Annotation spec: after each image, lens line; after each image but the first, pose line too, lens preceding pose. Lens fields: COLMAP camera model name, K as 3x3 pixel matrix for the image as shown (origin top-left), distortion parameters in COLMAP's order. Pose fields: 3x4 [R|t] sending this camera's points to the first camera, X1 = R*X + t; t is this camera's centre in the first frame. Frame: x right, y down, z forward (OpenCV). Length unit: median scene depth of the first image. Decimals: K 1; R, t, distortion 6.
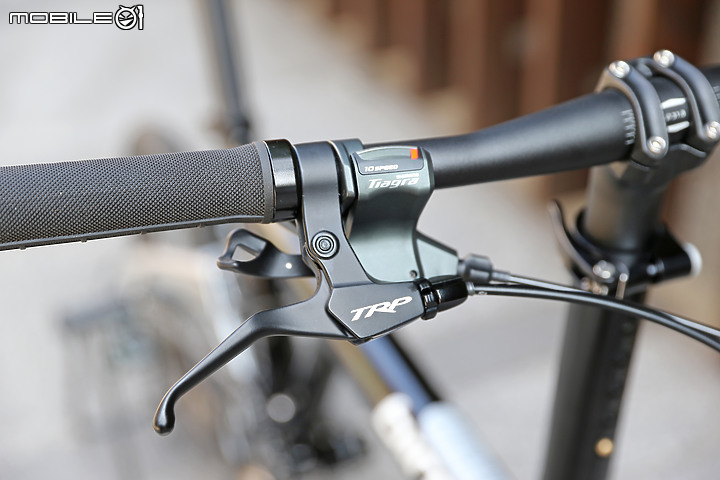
lens RADIAL K [[1281.3, 0, 360.0], [0, 1281.3, 240.0], [0, 0, 1]] dist [0.136978, -0.083684]
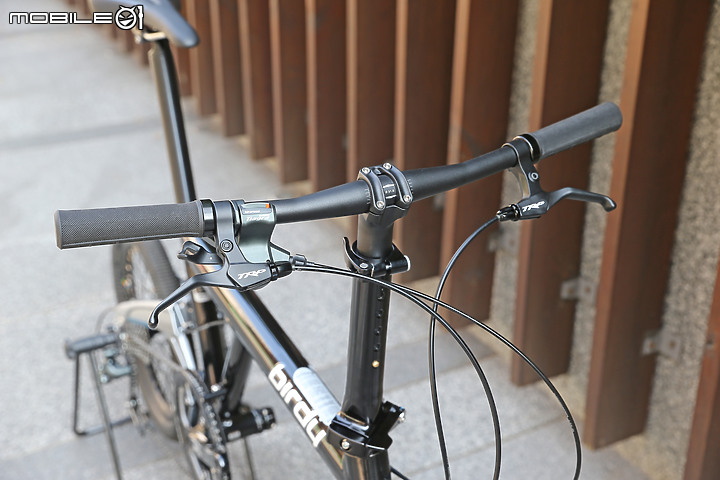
lens RADIAL K [[1011.3, 0, 360.0], [0, 1011.3, 240.0], [0, 0, 1]] dist [0.089655, -0.002308]
pose [[0.997628, -0.000393, 0.068835, 0.080162], [0.006354, 0.996240, -0.086399, 0.142373], [-0.068542, 0.086632, 0.993880, -0.742839]]
